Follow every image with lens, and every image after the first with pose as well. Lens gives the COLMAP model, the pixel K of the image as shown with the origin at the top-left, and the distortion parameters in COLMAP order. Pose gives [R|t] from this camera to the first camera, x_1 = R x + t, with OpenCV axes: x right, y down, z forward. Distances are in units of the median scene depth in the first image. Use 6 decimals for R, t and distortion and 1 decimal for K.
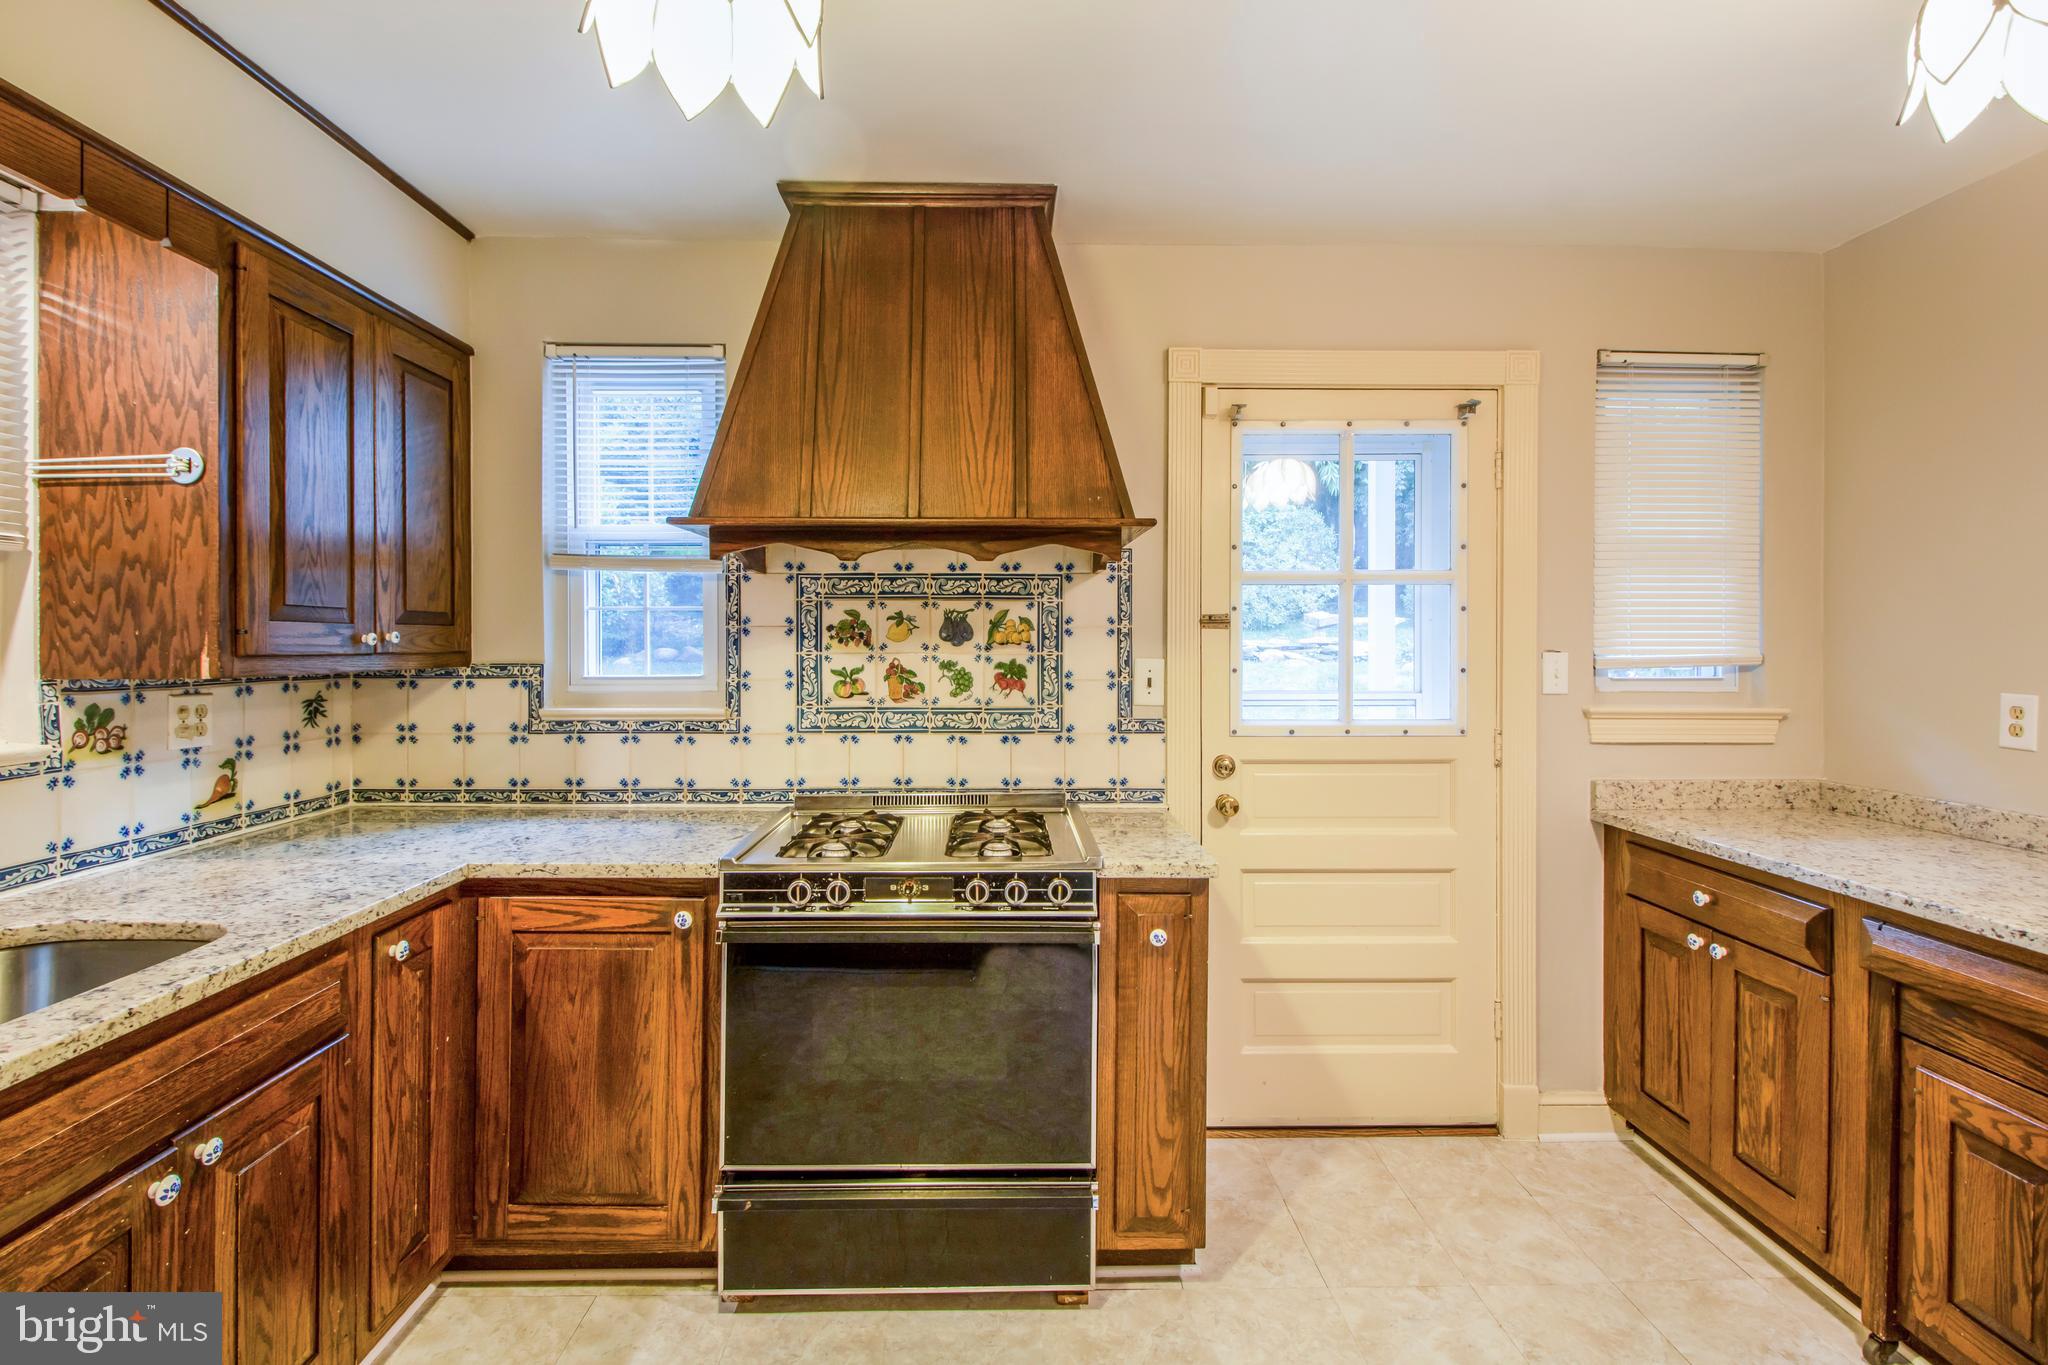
lens RADIAL K [[963.6, 0, 1016.2], [0, 963.6, 646.5], [0, 0, 1]] dist [0.023531, -0.000653]
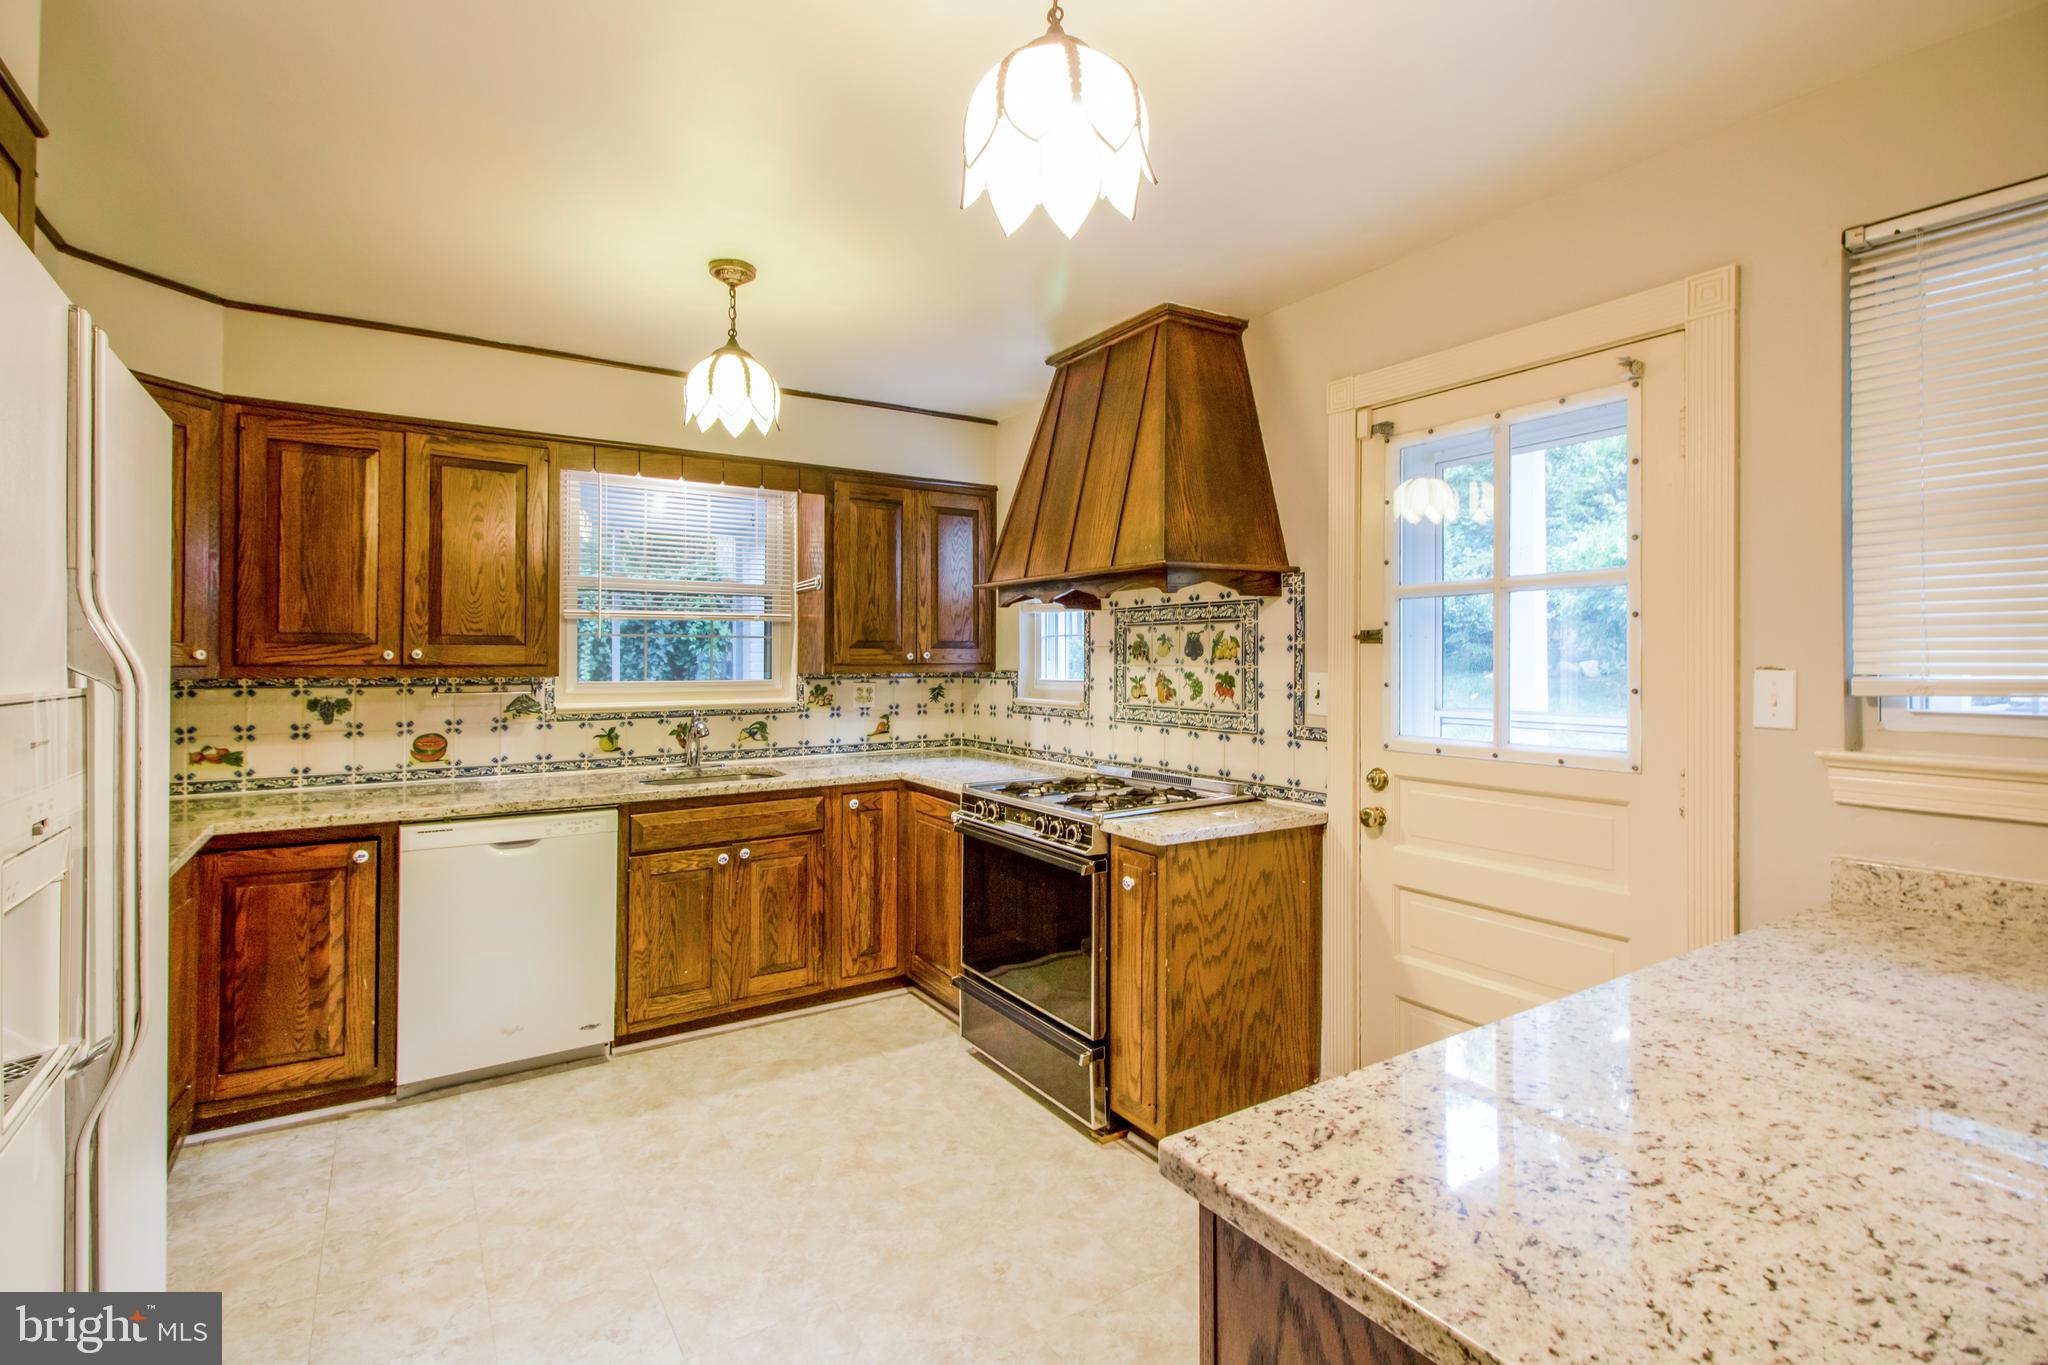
lens RADIAL K [[963.6, 0, 1016.2], [0, 963.6, 646.5], [0, 0, 1]] dist [0.023531, -0.000653]
pose [[0.518656, -0.011140, -0.854910, 0.901054], [-0.002160, 0.999895, -0.014340, -0.000045], [0.854980, 0.009284, 0.518577, 0.145554]]
